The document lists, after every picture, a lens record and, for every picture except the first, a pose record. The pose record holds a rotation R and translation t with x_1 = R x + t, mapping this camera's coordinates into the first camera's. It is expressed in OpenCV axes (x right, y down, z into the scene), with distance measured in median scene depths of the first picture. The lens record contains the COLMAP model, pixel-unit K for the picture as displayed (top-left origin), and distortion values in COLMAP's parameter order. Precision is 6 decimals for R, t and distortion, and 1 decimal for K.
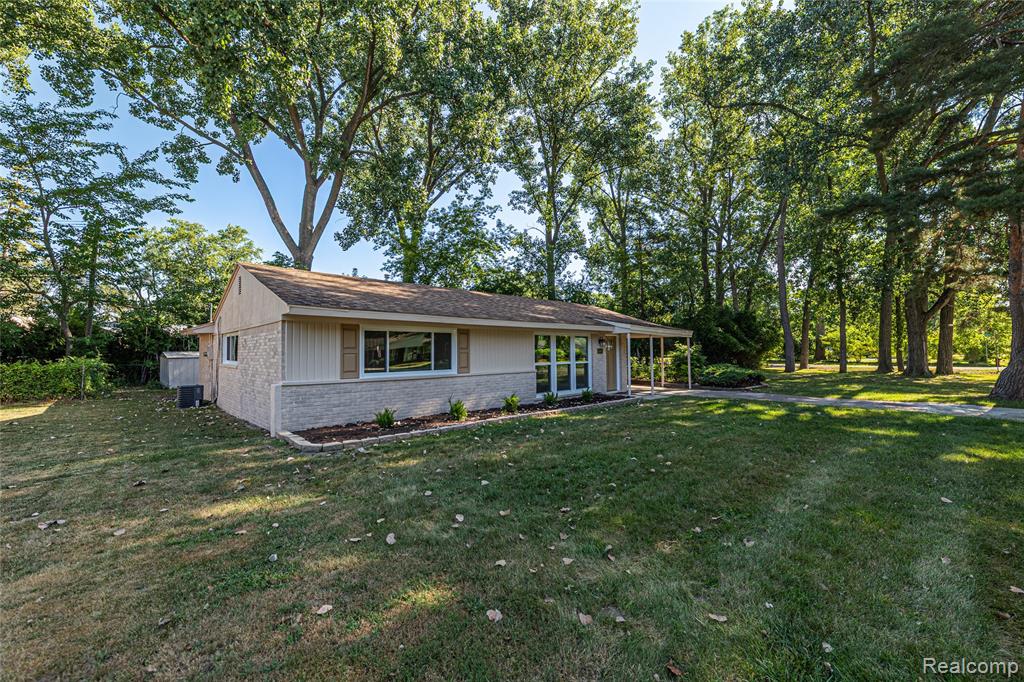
lens RADIAL K [[416.0, 0, 511.9], [0, 416.0, 330.1], [0, 0, 1]] dist [0.001308, -0.000132]
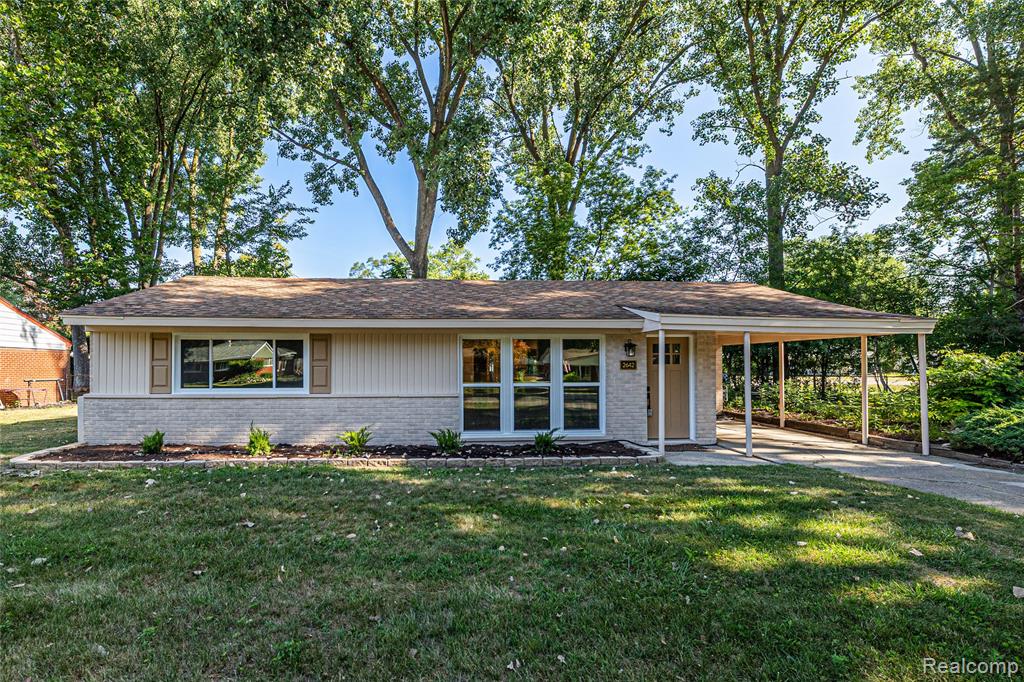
lens RADIAL K [[494.0, 0, 450.3], [0, 494.0, 356.7], [0, 0, 1]] dist [0.001398, -0.000385]
pose [[0.758098, -0.004626, -0.652124, 0.300147], [0.028039, 0.999281, 0.025508, 0.010586], [0.651537, -0.037622, 0.757683, 0.233281]]
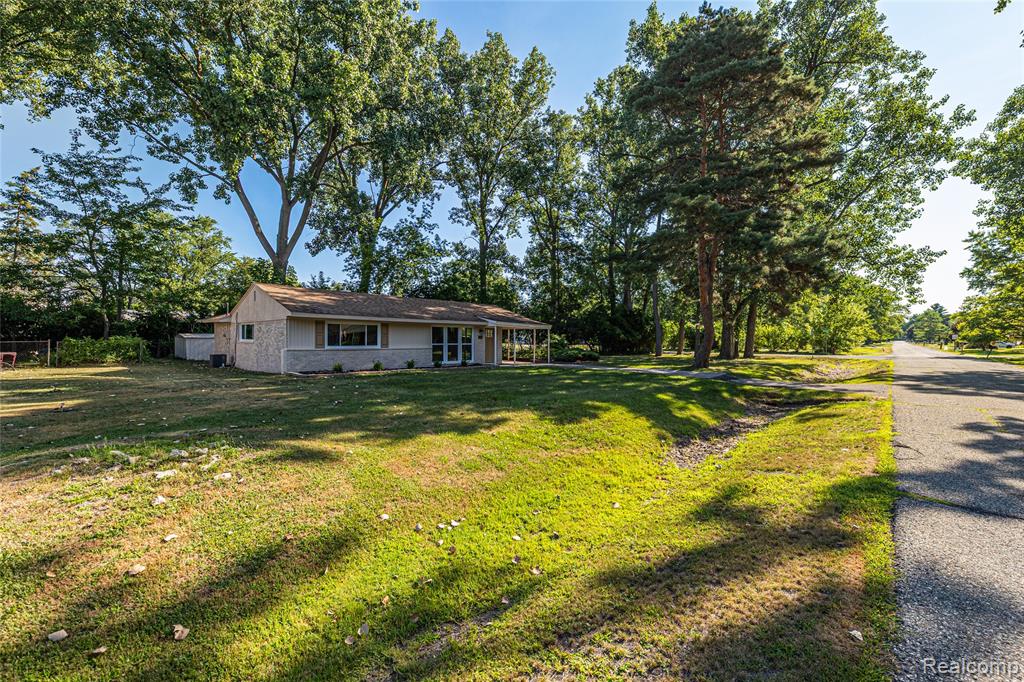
lens RADIAL K [[422.1, 0, 511.0], [0, 422.1, 332.9], [0, 0, 1]] dist [0.002263, 0.000013]
pose [[0.997781, 0.015809, 0.064683, 0.147232], [-0.018175, 0.999181, 0.036158, -0.017394], [-0.064059, -0.037253, 0.997251, -0.403428]]
